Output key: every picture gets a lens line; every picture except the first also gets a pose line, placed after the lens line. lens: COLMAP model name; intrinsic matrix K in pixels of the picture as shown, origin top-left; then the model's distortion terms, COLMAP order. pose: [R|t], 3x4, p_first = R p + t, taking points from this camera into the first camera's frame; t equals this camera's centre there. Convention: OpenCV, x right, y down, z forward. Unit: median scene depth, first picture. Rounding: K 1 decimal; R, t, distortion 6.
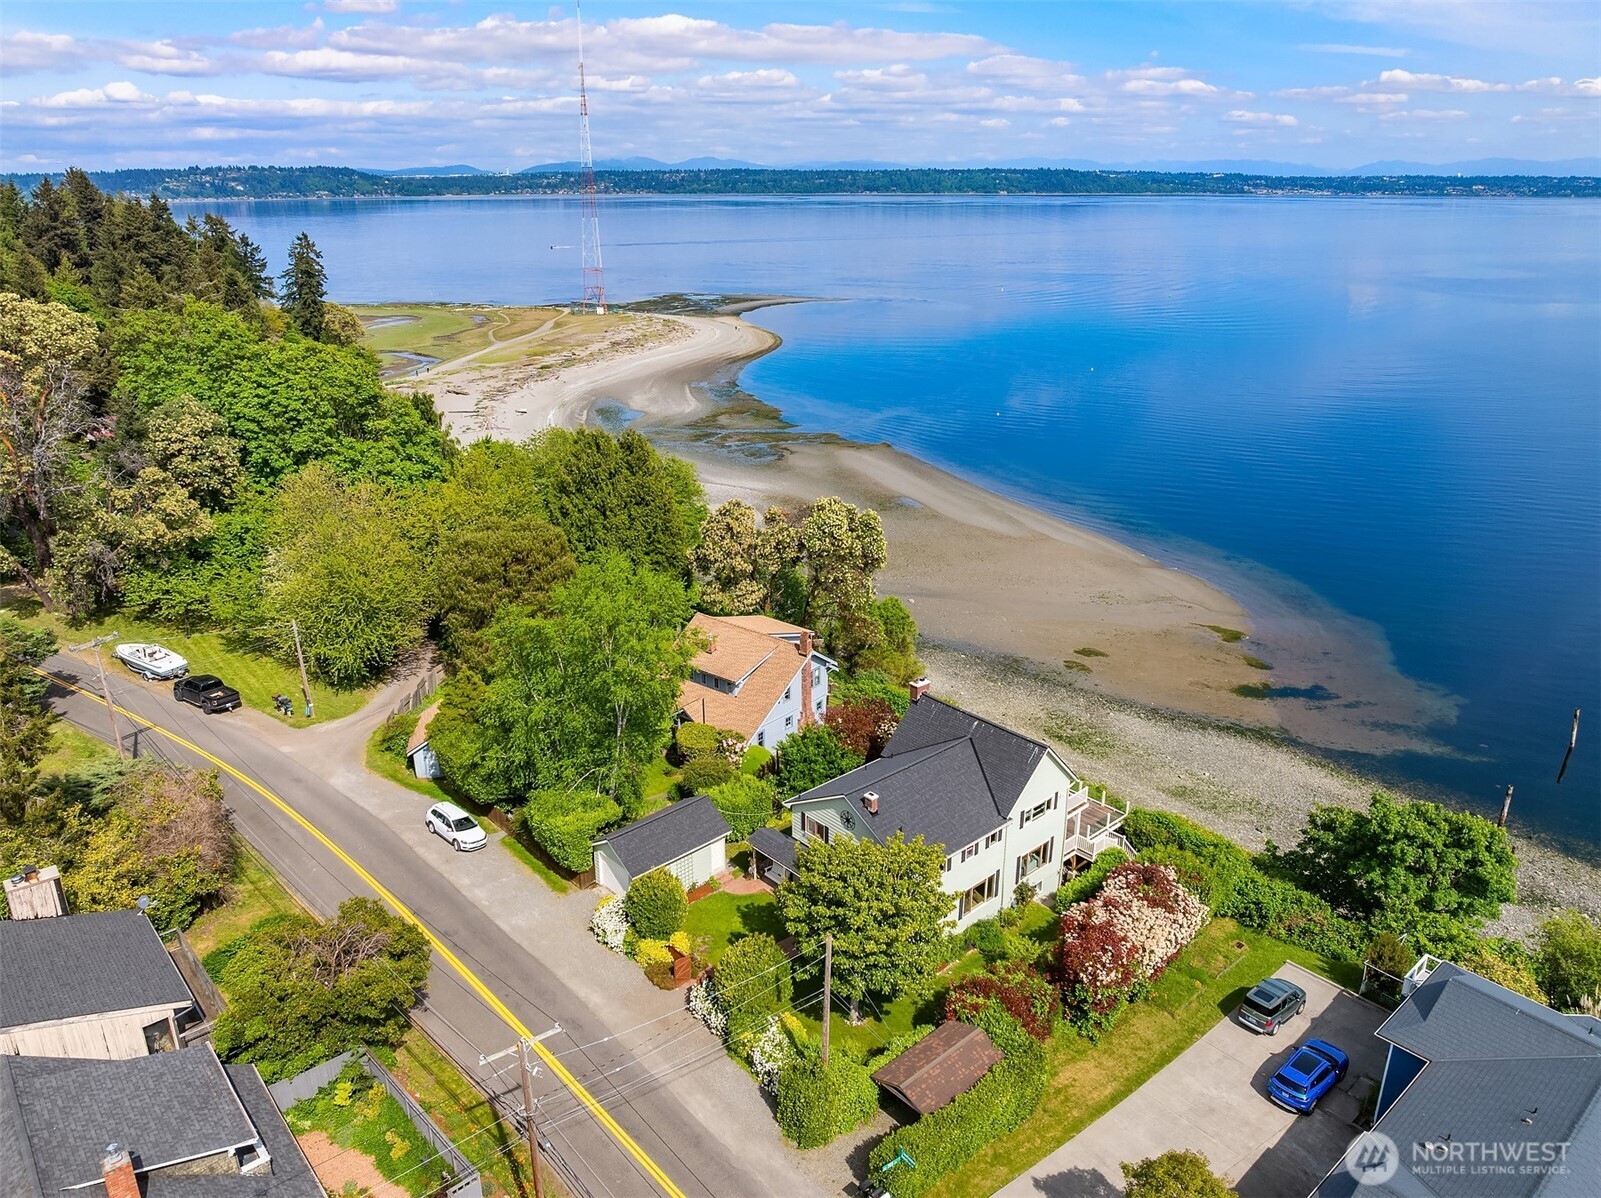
lens RADIAL K [[1128.2, 0, 800.5], [0, 1128.2, 599.0], [0, 0, 1]] dist [-0.024685, -0.003638]
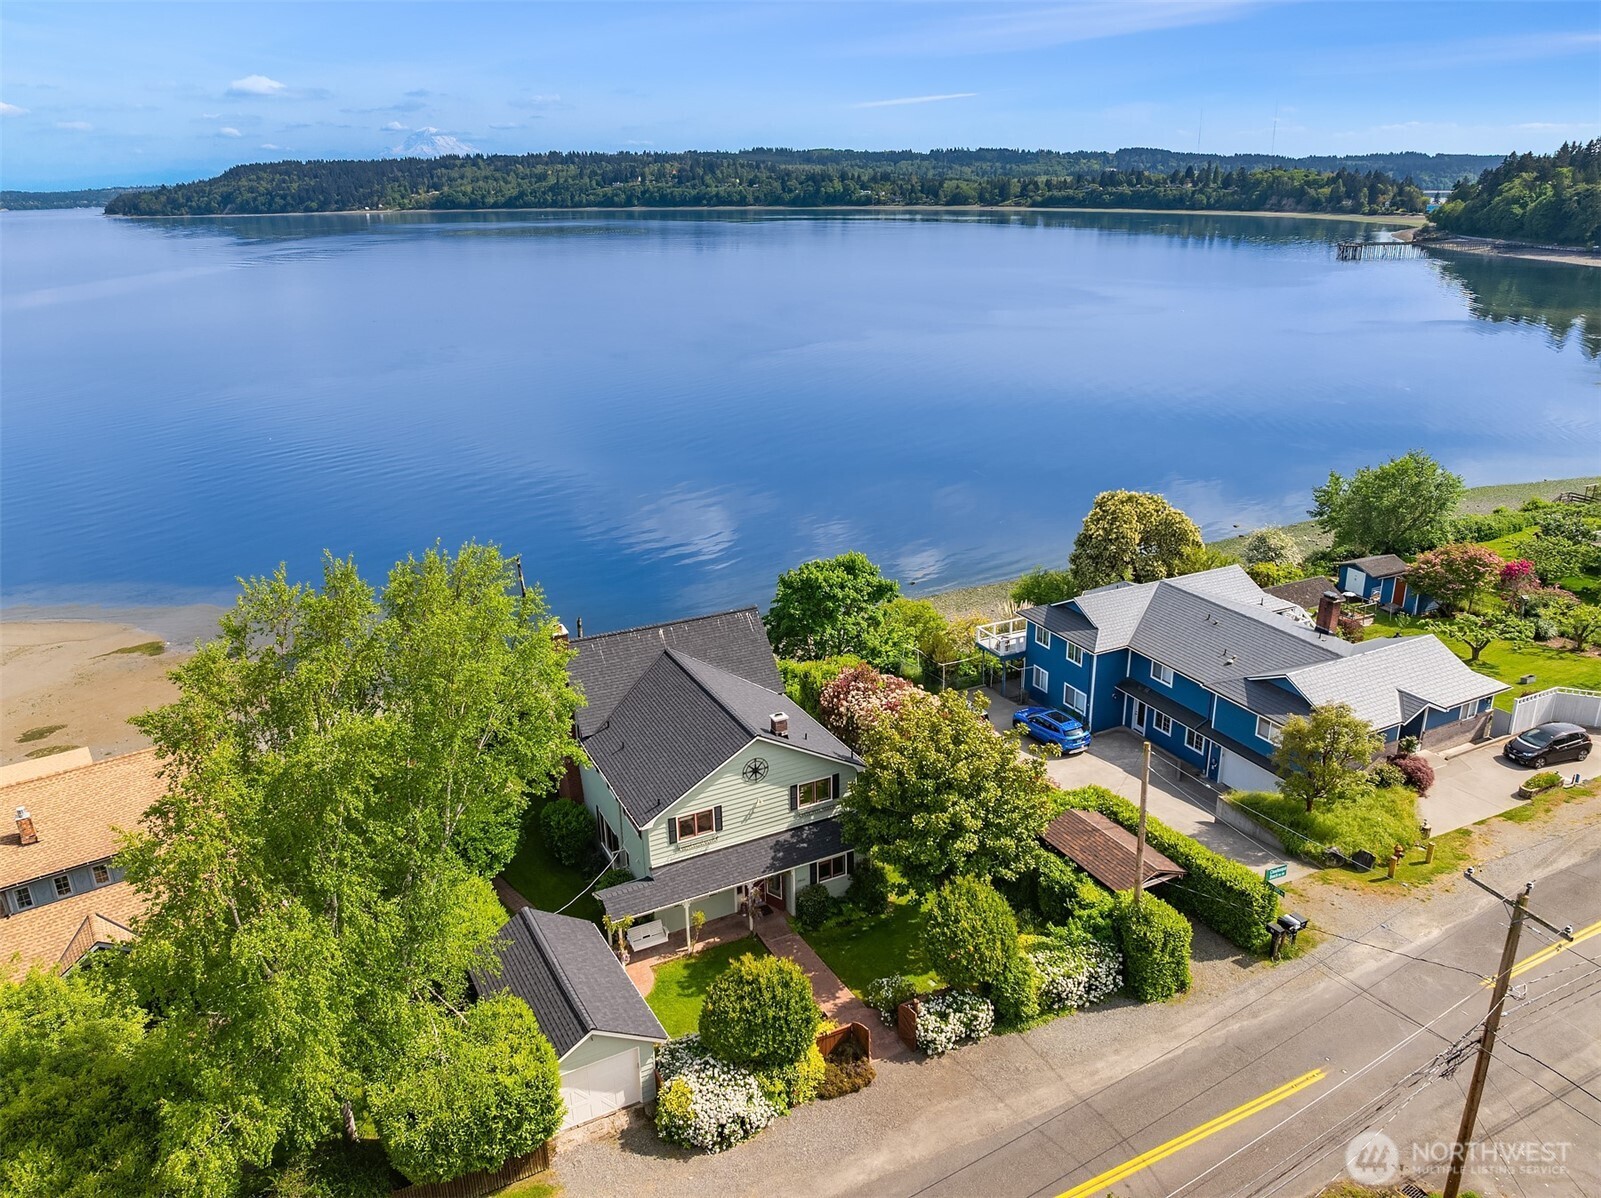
lens RADIAL K [[1128.2, 0, 800.5], [0, 1128.2, 599.0], [0, 0, 1]] dist [-0.024685, -0.003638]
pose [[0.272883, -0.343508, 0.898631, -0.224579], [0.354241, 0.904331, 0.238116, -0.028194], [-0.894454, 0.253353, 0.368461, 0.259894]]
